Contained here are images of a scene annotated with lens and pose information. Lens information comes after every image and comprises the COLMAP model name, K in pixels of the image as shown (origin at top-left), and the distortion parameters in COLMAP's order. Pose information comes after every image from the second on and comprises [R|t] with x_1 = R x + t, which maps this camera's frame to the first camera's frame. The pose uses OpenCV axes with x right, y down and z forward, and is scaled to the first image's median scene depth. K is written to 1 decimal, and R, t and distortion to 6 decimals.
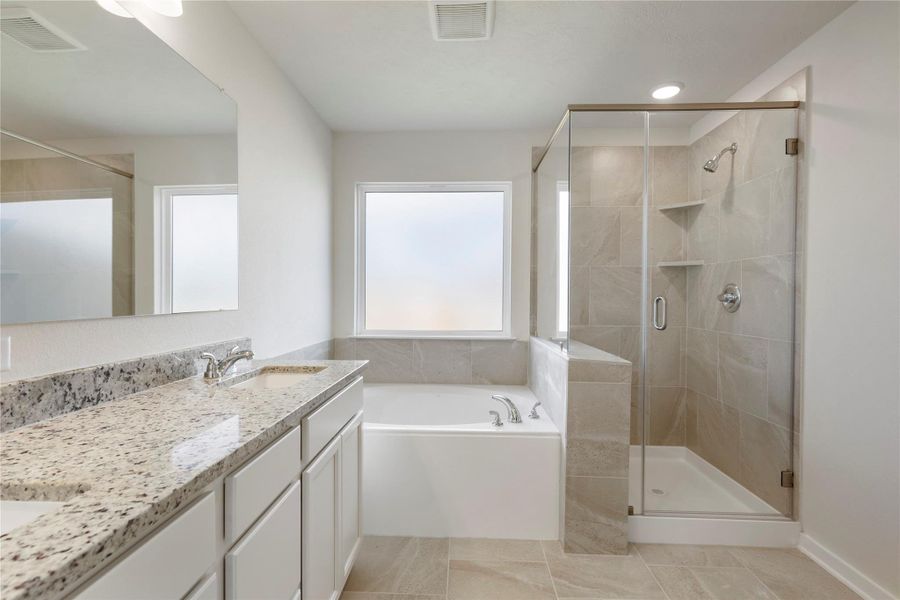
lens RADIAL K [[407.9, 0, 444.3], [0, 407.9, 300.8], [0, 0, 1]] dist [0.001861, -0.000603]
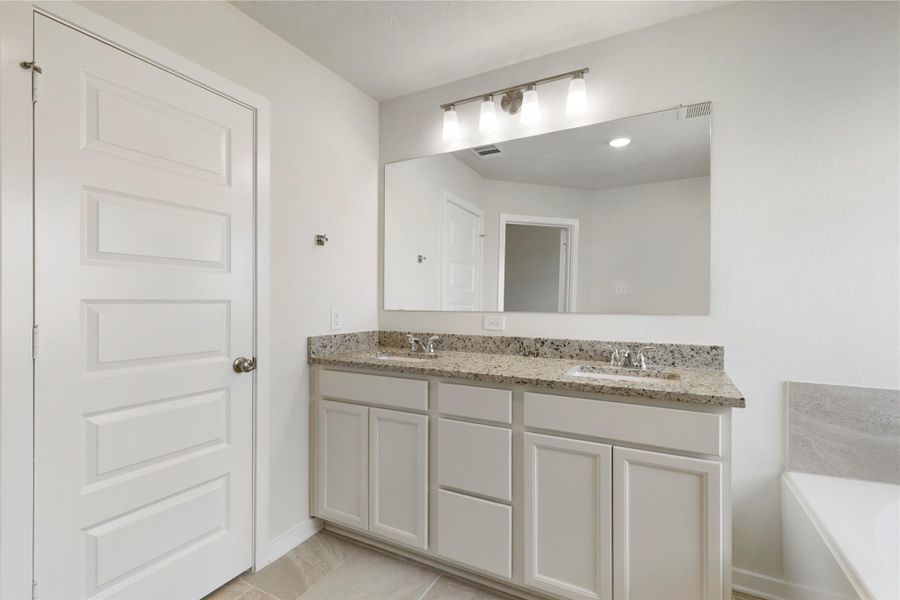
lens RADIAL K [[404.7, 0, 449.4], [0, 404.7, 299.8], [0, 0, 1]] dist [0.005570, -0.000754]
pose [[-0.419240, -0.000167, -0.907875, 0.728473], [-0.012046, 0.999913, 0.005378, -0.013870], [0.907795, 0.013191, -0.419206, 0.997435]]
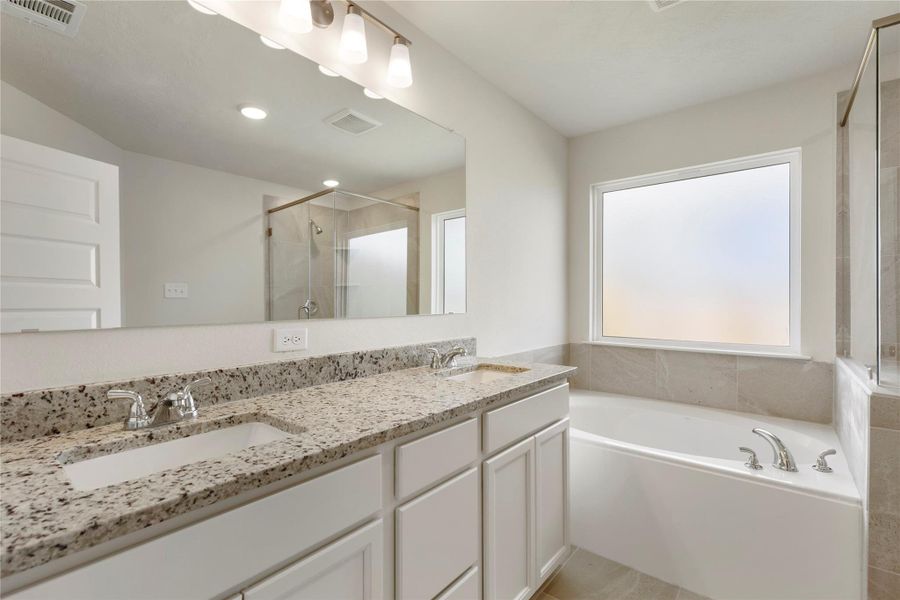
lens RADIAL K [[404.7, 0, 449.4], [0, 404.7, 299.8], [0, 0, 1]] dist [0.005570, -0.000754]
pose [[0.803750, -0.003335, -0.594957, 0.175561], [-0.004343, 0.999925, -0.011472, -0.003455], [0.594951, 0.011805, 0.803675, 0.044019]]
